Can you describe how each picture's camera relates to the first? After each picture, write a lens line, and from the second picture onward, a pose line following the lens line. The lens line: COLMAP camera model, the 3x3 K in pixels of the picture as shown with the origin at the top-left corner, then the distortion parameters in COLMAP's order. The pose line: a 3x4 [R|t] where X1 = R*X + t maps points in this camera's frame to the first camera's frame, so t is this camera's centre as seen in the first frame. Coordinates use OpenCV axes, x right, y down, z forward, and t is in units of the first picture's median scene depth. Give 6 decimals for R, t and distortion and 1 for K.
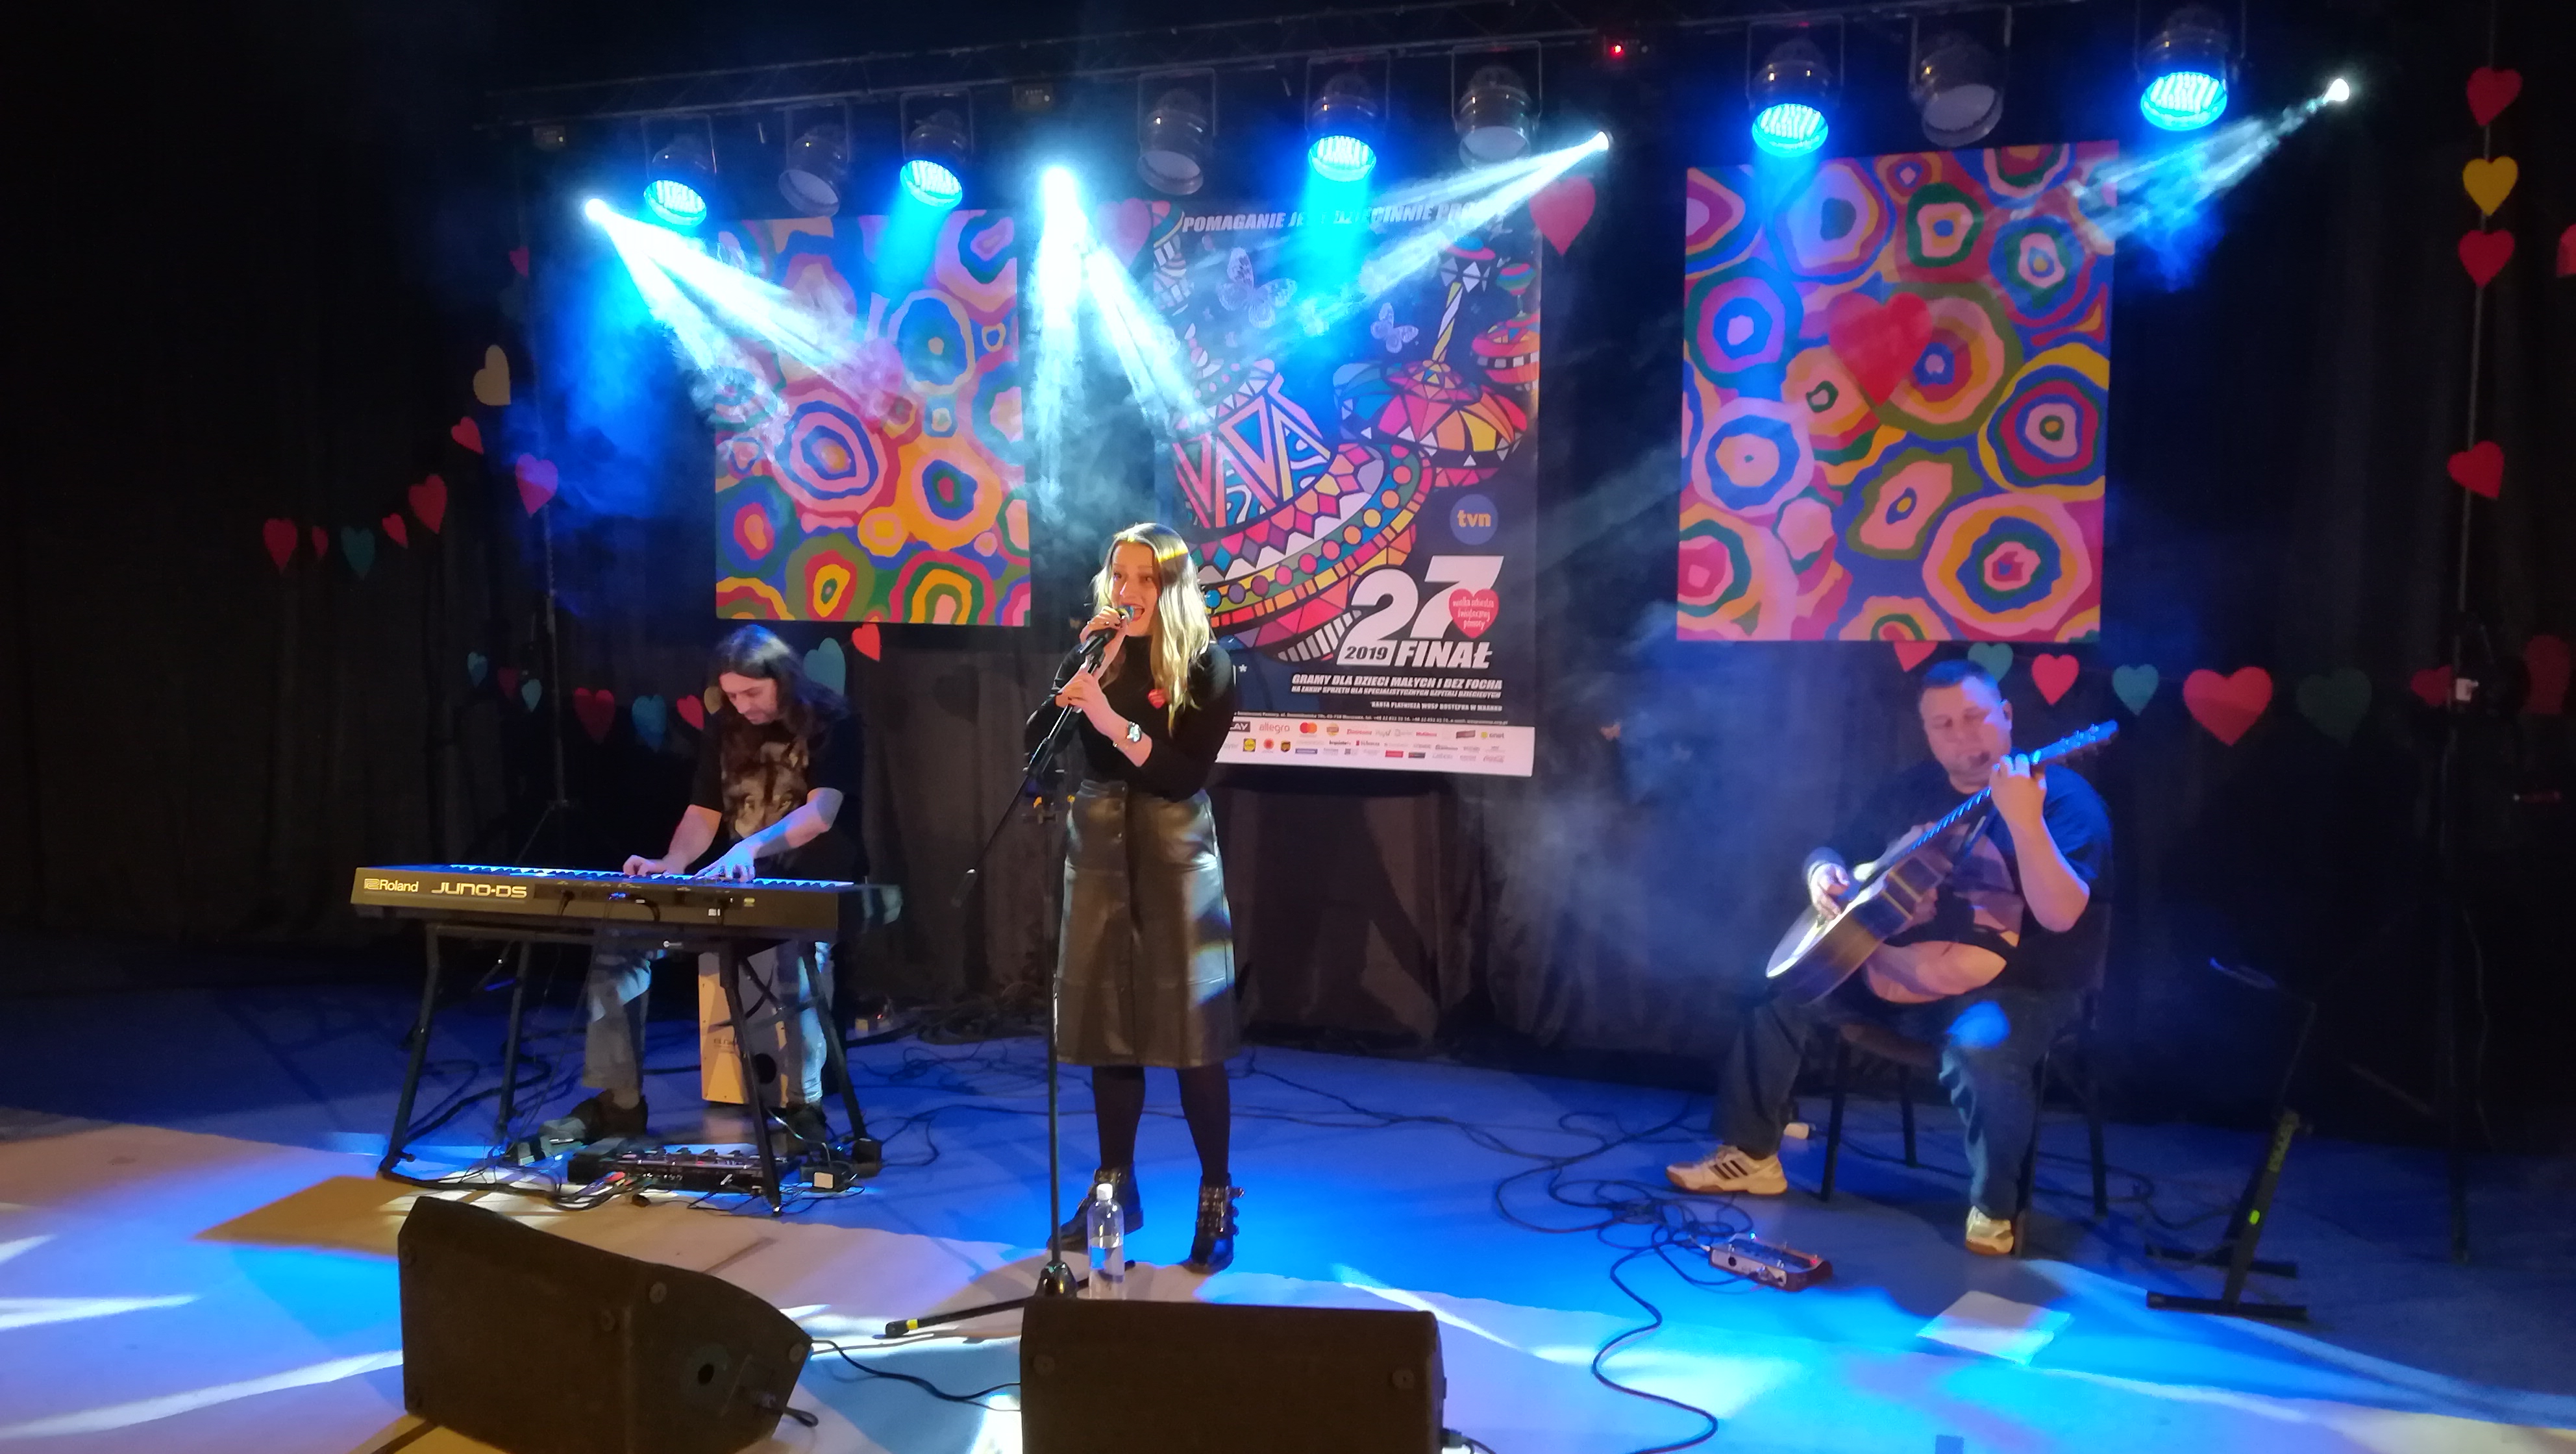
lens RADIAL K [[2007.0, 0, 1326.1], [0, 2007.0, 745.4], [0, 0, 1]] dist [0.065501, -0.098096]
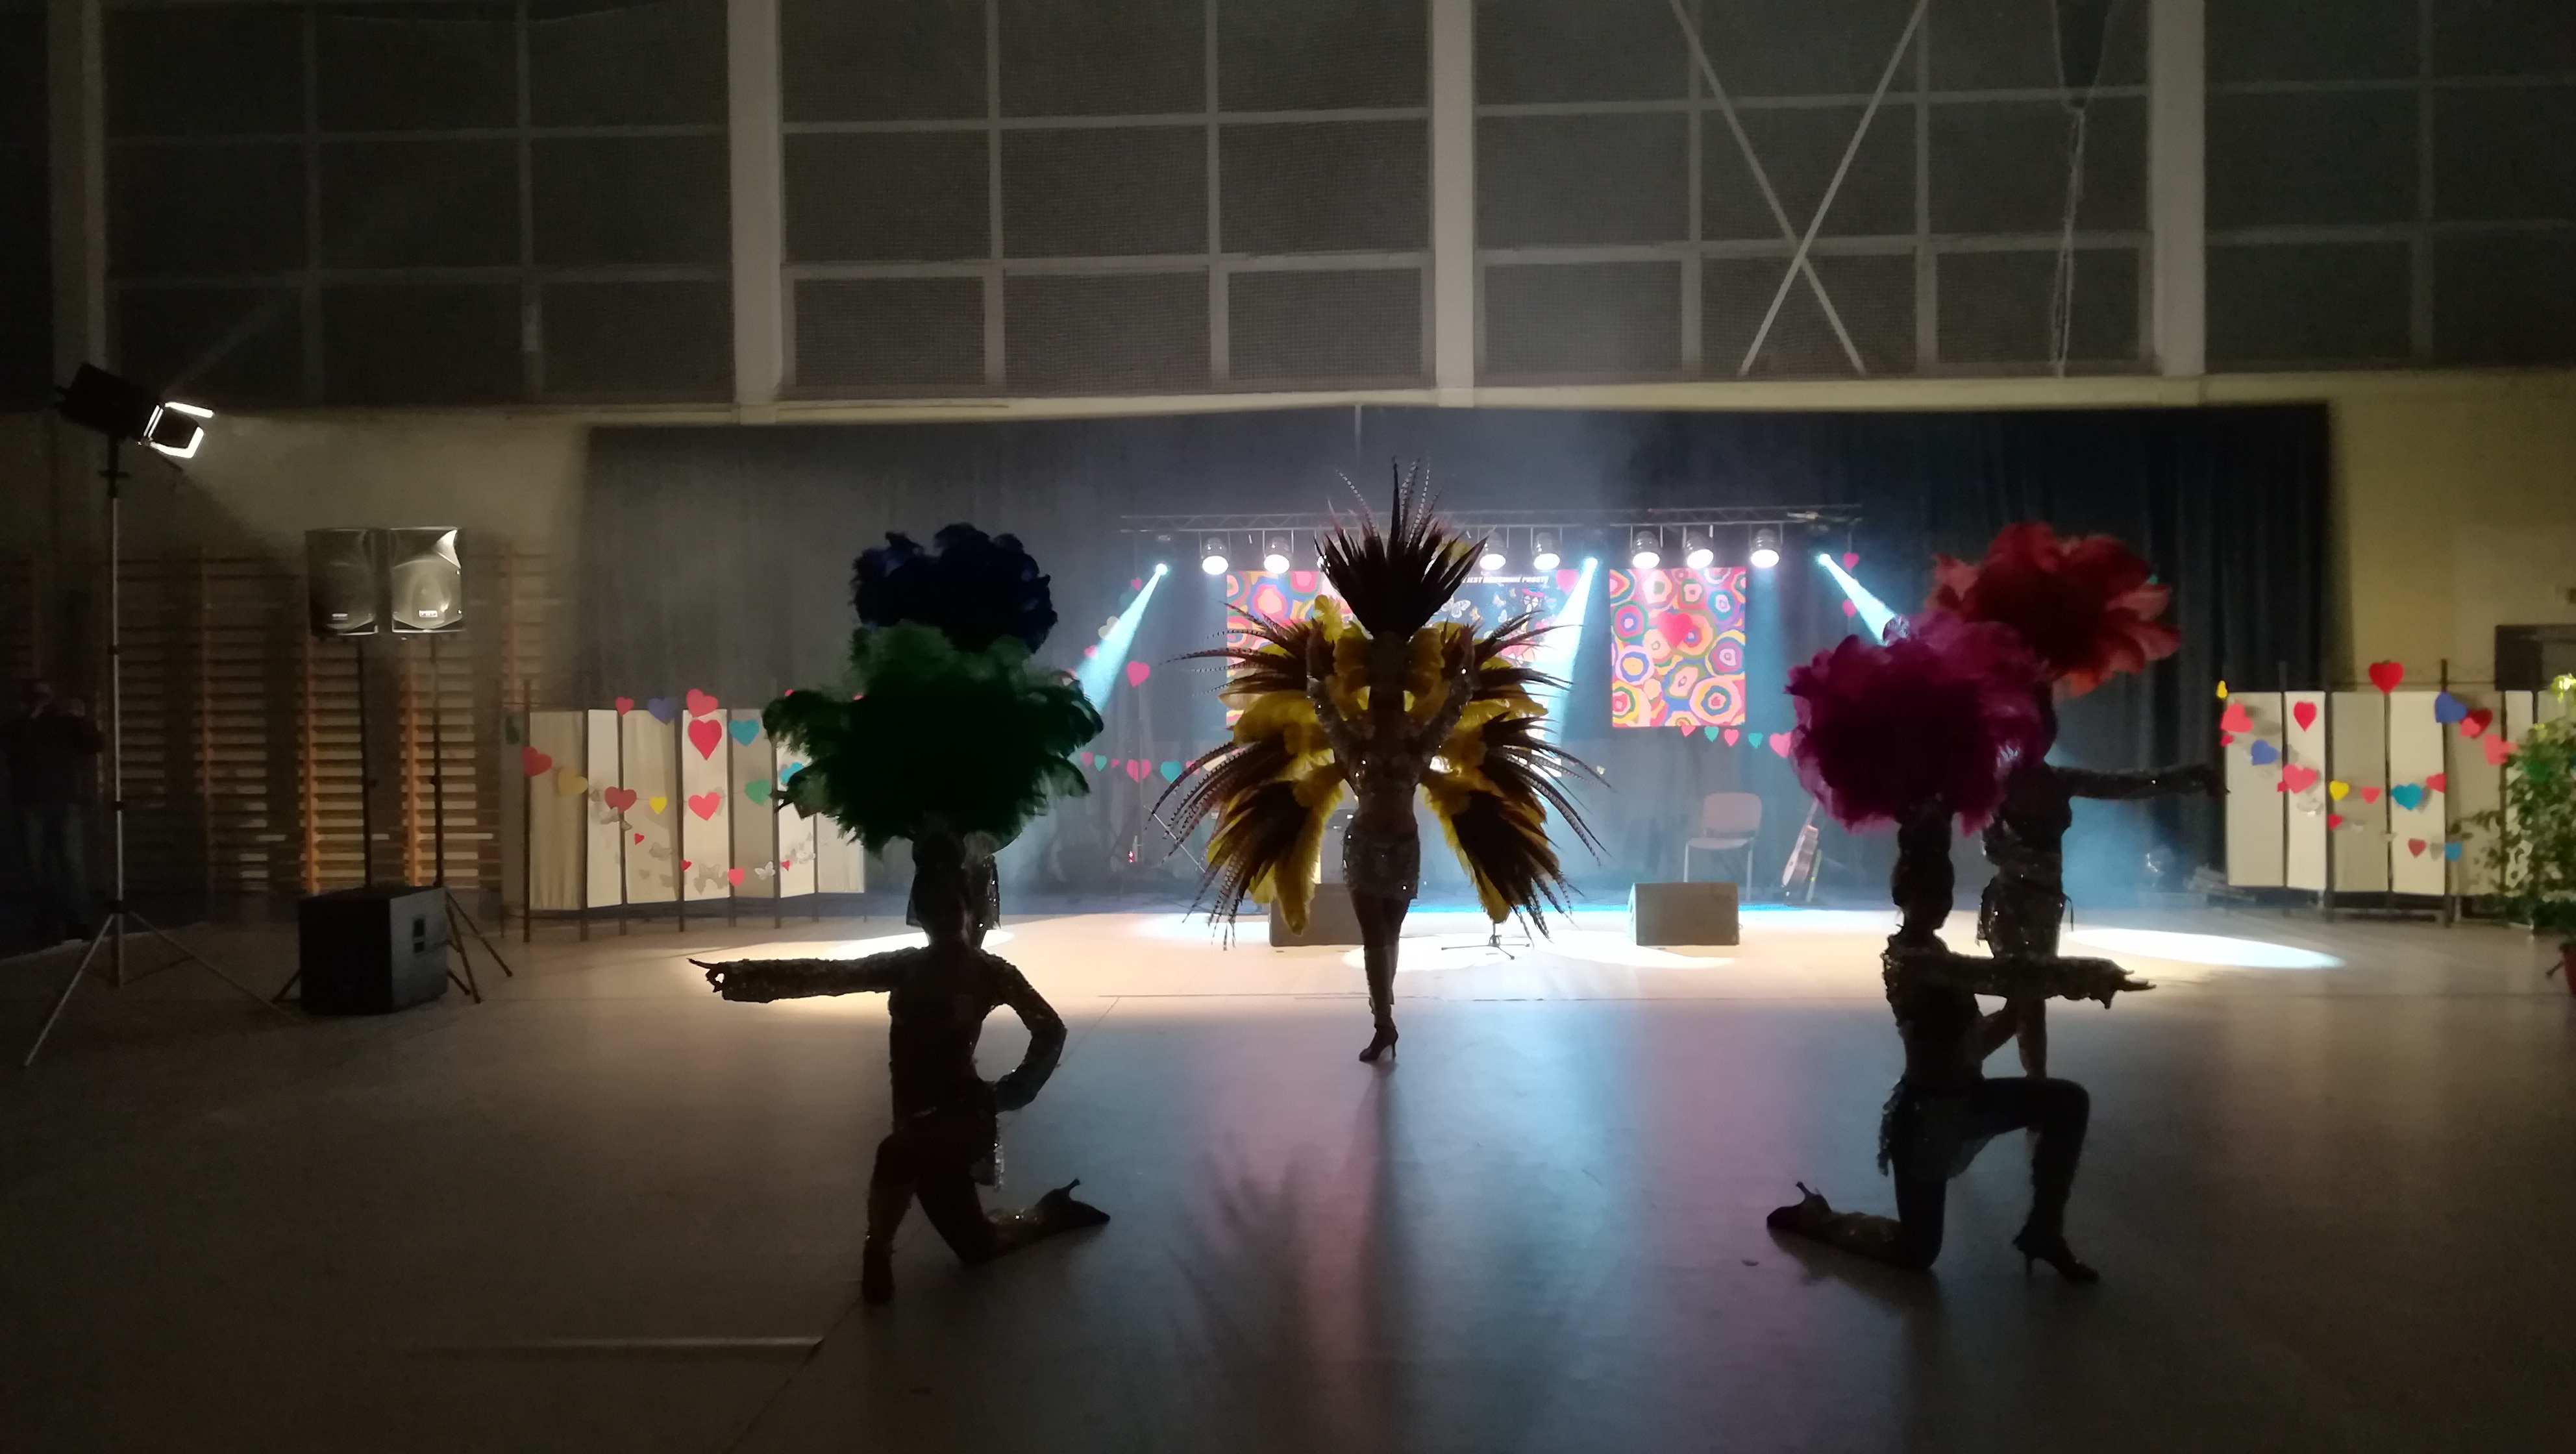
lens RADIAL K [[2007.0, 0, 1317.0], [0, 2007.0, 749.7], [0, 0, 1]] dist [0.065501, -0.098096]
pose [[0.953504, -0.013886, 0.301059, -1.064870], [0.037065, 0.996758, -0.071417, 0.165657], [-0.299091, 0.079255, 0.950927, -1.575854]]
